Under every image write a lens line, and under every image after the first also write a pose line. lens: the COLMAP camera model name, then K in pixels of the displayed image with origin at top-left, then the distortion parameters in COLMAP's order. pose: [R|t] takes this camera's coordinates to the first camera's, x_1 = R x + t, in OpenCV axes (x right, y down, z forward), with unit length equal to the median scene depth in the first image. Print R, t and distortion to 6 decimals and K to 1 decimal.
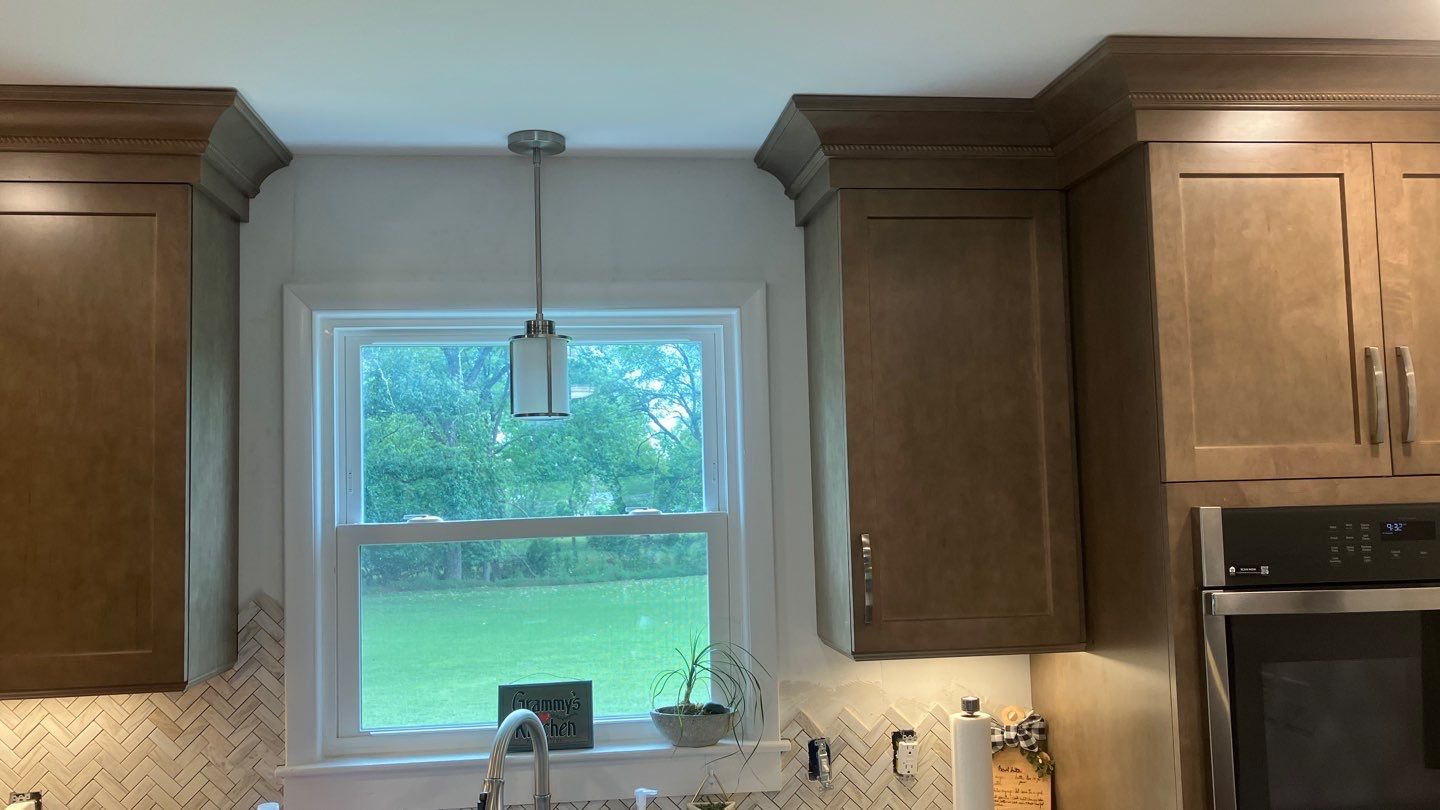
lens RADIAL K [[1260.4, 0, 720.0], [0, 1260.4, 405.0], [0, 0, 1]] dist [0.056086, -0.009438]
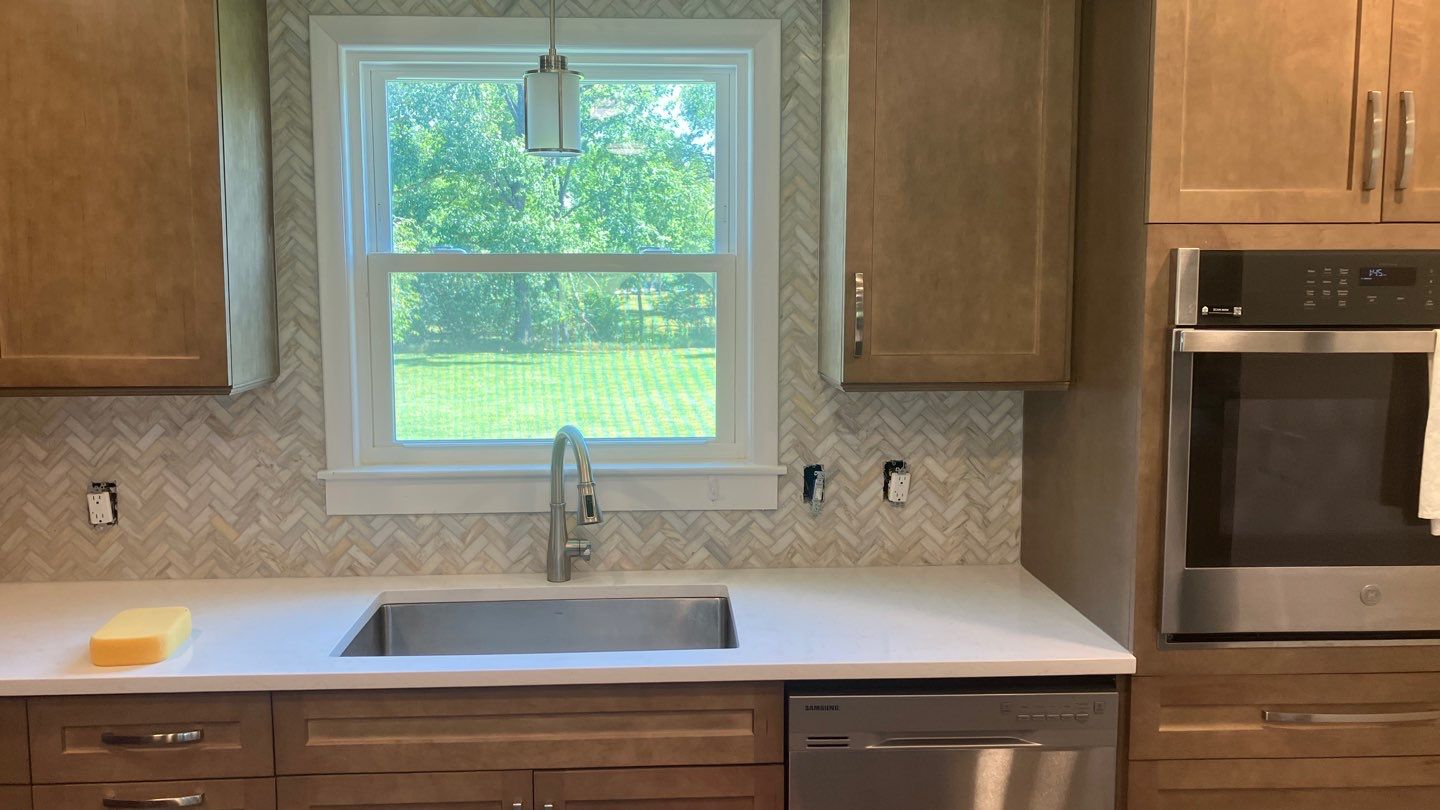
lens RADIAL K [[1272.2, 0, 720.0], [0, 1272.2, 405.0], [0, 0, 1]] dist [0.034376, 0.005653]
pose [[0.997535, 0.032228, -0.062338, 0.066970], [-0.020910, 0.984460, 0.174361, 0.028741], [0.066989, -0.172628, 0.982707, -0.055642]]
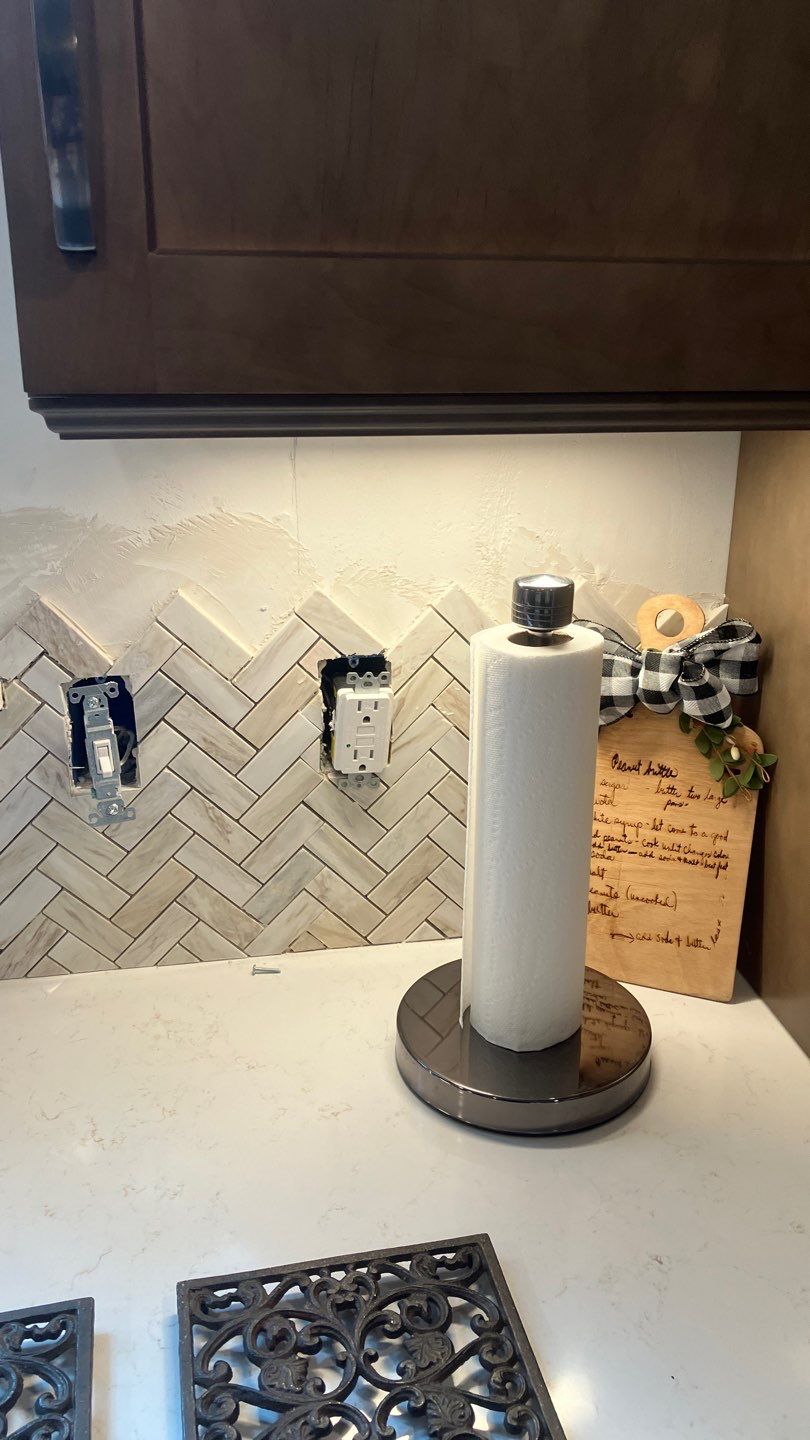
lens RADIAL K [[1139.4, 0, 405.0], [0, 1139.4, 720.0], [0, 0, 1]] dist [0.046085, -0.001201]
pose [[0.999388, 0.021765, 0.027396, 0.159781], [-0.030829, 0.918062, 0.395237, 0.157607], [-0.016549, -0.395840, 0.918170, 0.747324]]
